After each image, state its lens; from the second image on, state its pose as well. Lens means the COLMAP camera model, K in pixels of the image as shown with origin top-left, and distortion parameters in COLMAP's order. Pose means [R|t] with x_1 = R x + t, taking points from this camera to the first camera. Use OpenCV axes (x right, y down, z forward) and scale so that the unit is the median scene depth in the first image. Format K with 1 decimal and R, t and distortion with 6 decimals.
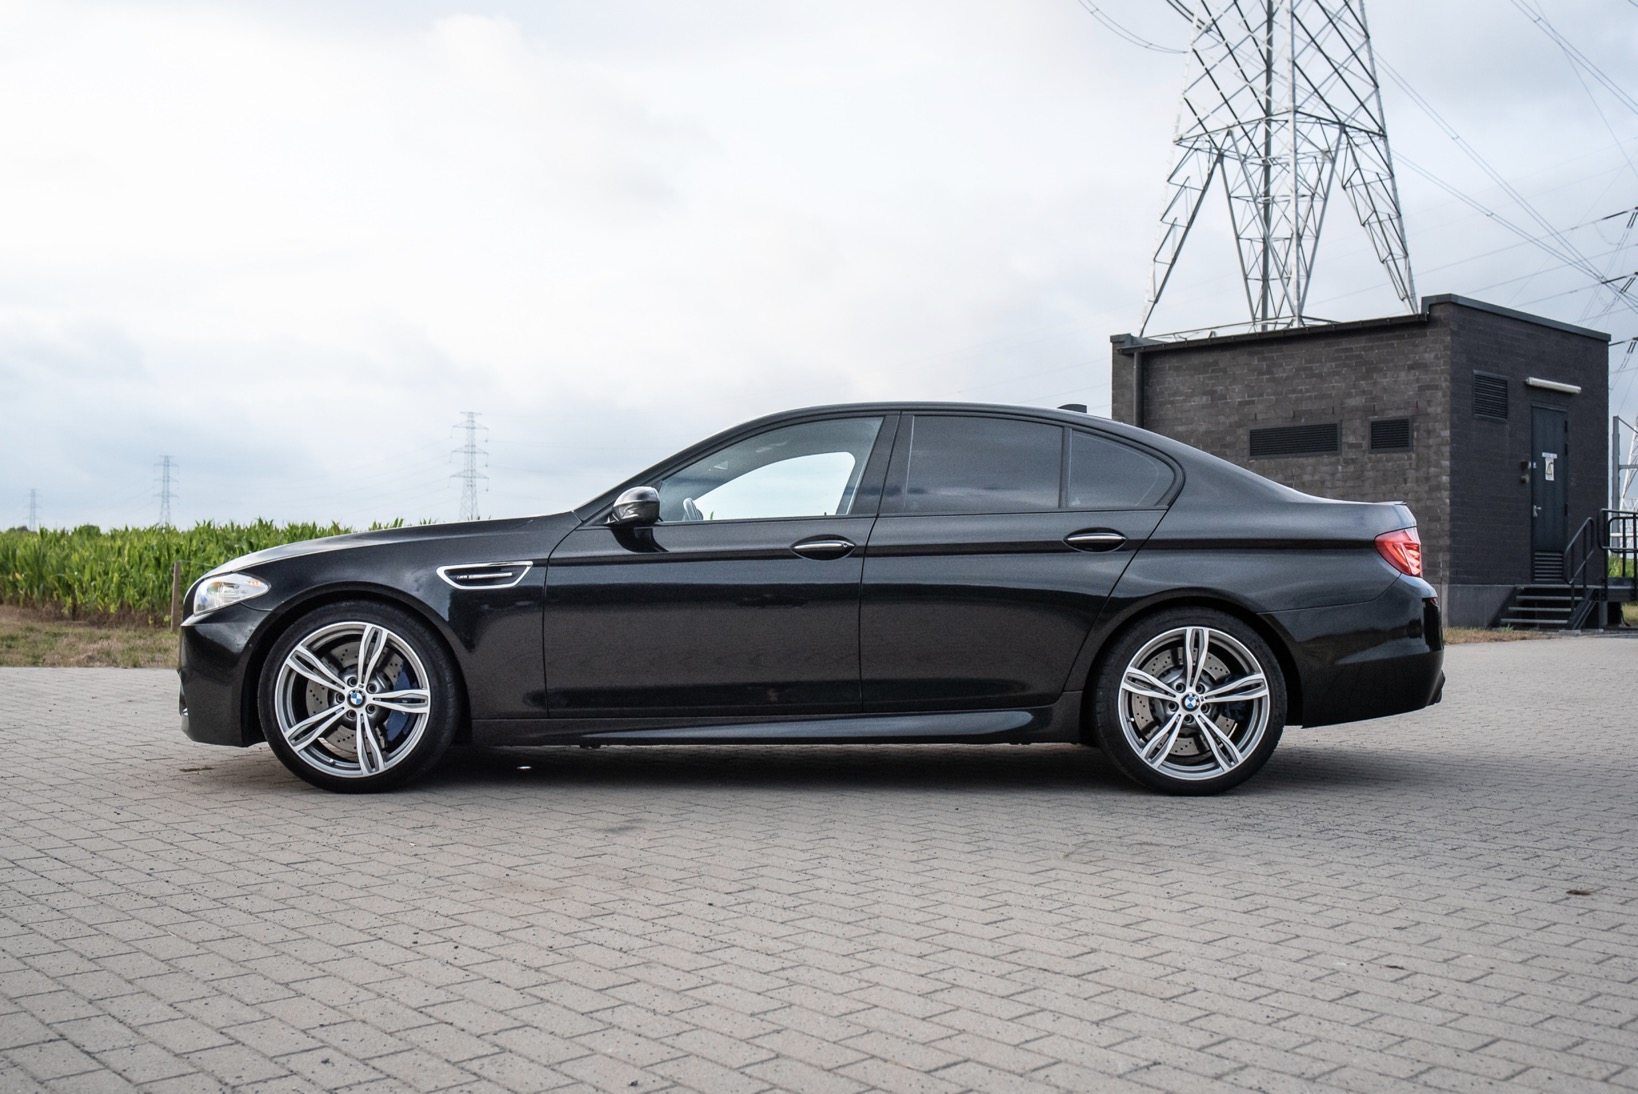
lens RADIAL K [[1557.9, 0, 794.5], [0, 1557.9, 640.8], [0, 0, 1]] dist [0.005842, 0.006124]
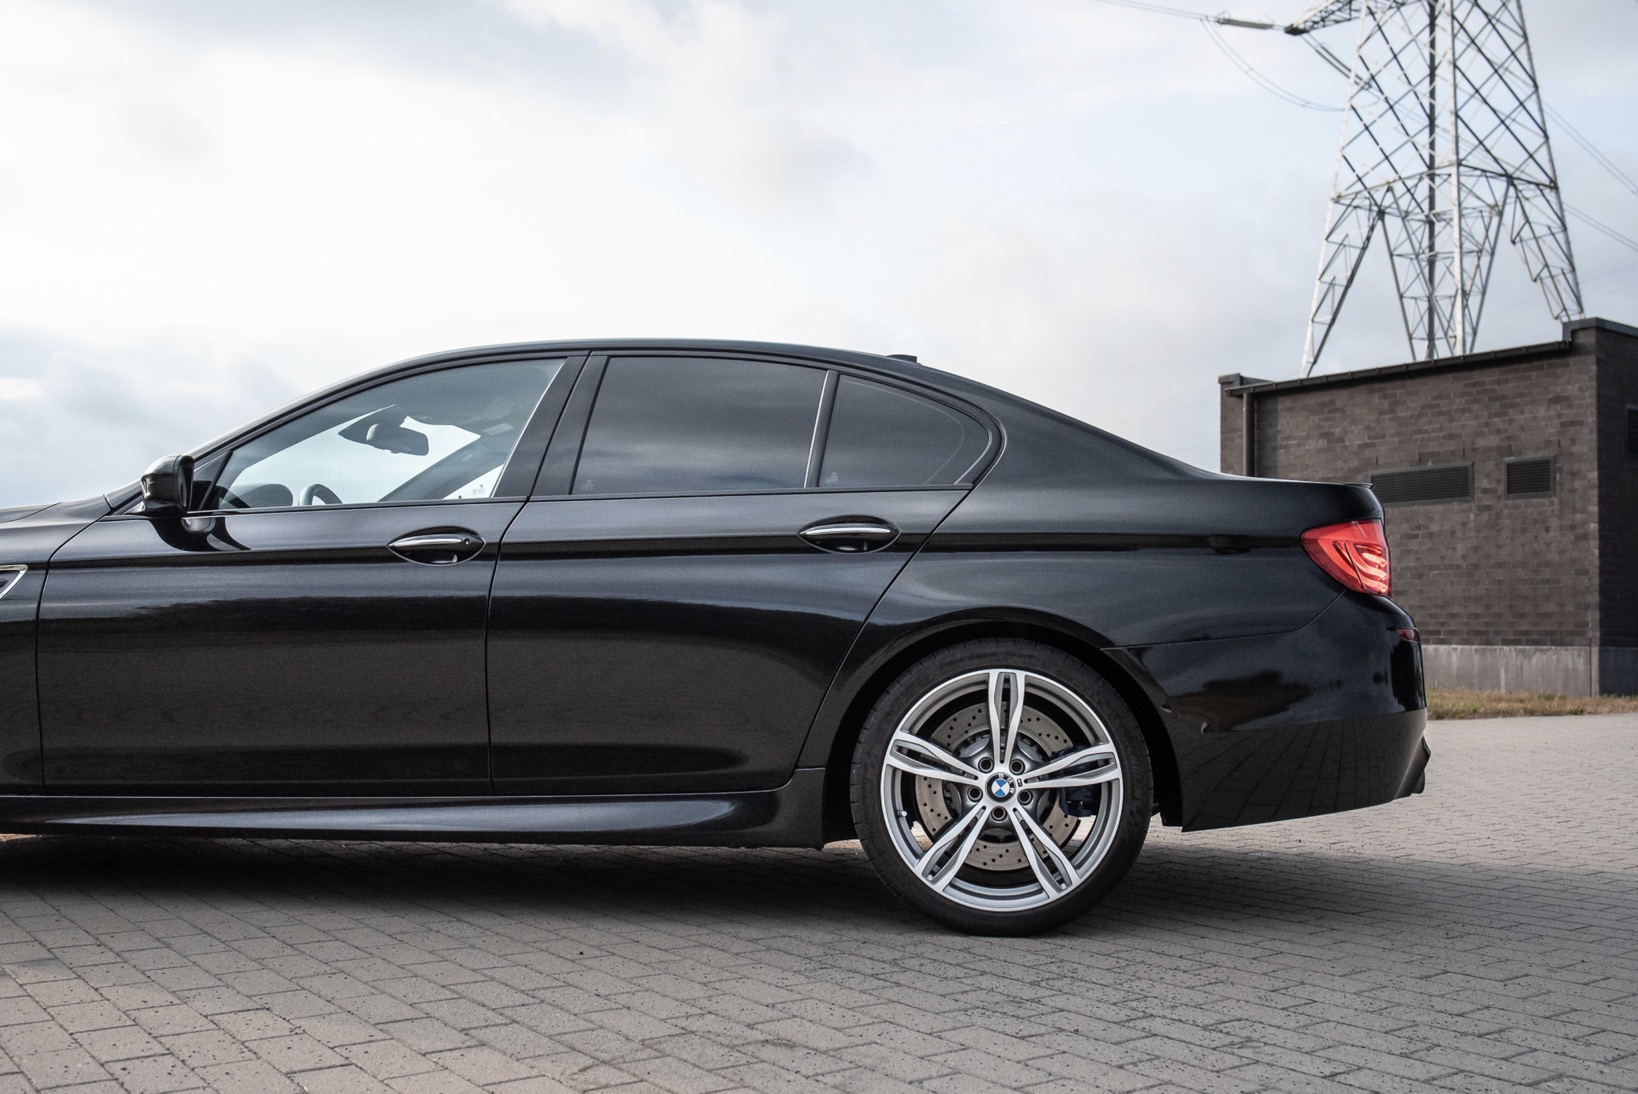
lens RADIAL K [[1557.9, 0, 794.5], [0, 1557.9, 640.8], [0, 0, 1]] dist [0.005842, 0.006124]
pose [[0.995256, 0.005821, -0.097122, 0.057080], [-0.009916, 0.999079, -0.041736, 0.001683], [0.096789, 0.042501, 0.994397, 0.087458]]
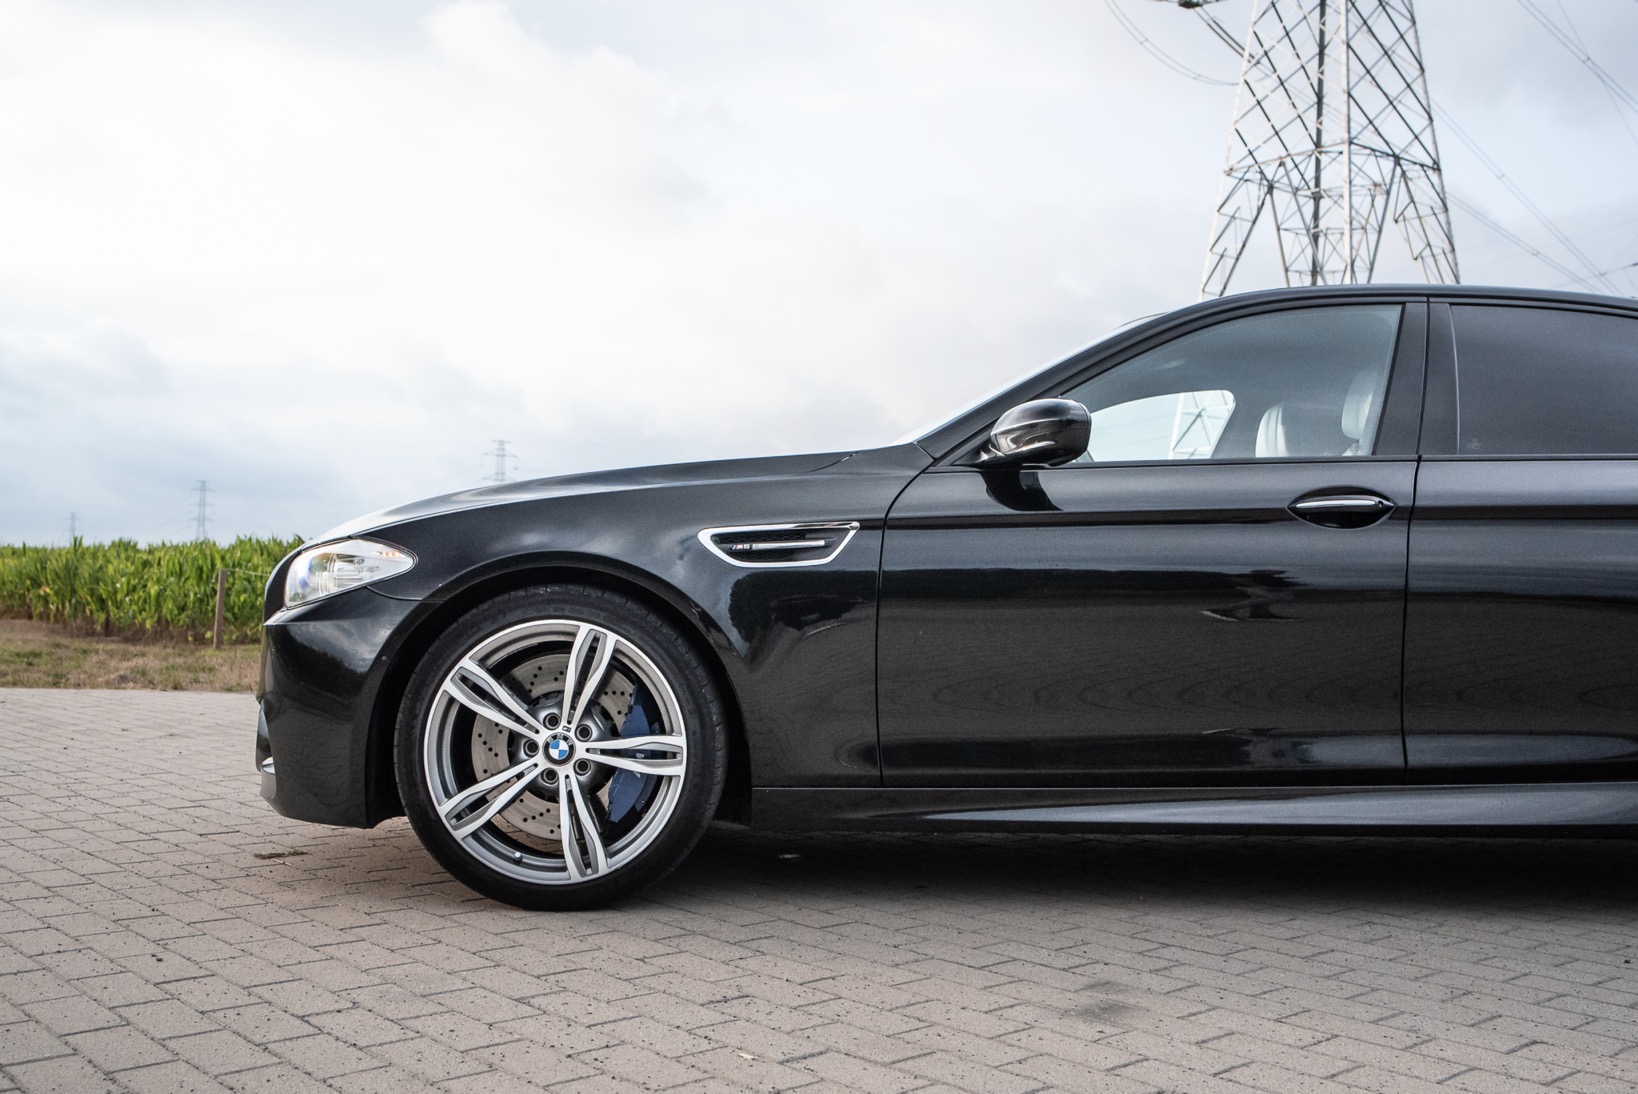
lens RADIAL K [[1568.4, 0, 821.4], [0, 1568.4, 654.1], [0, 0, 1]] dist [-0.012510, -0.027127]
pose [[0.999901, 0.013131, -0.005017, -0.043171], [-0.013185, 0.999853, -0.010923, 0.001433], [0.004873, 0.010988, 0.999928, 0.097557]]
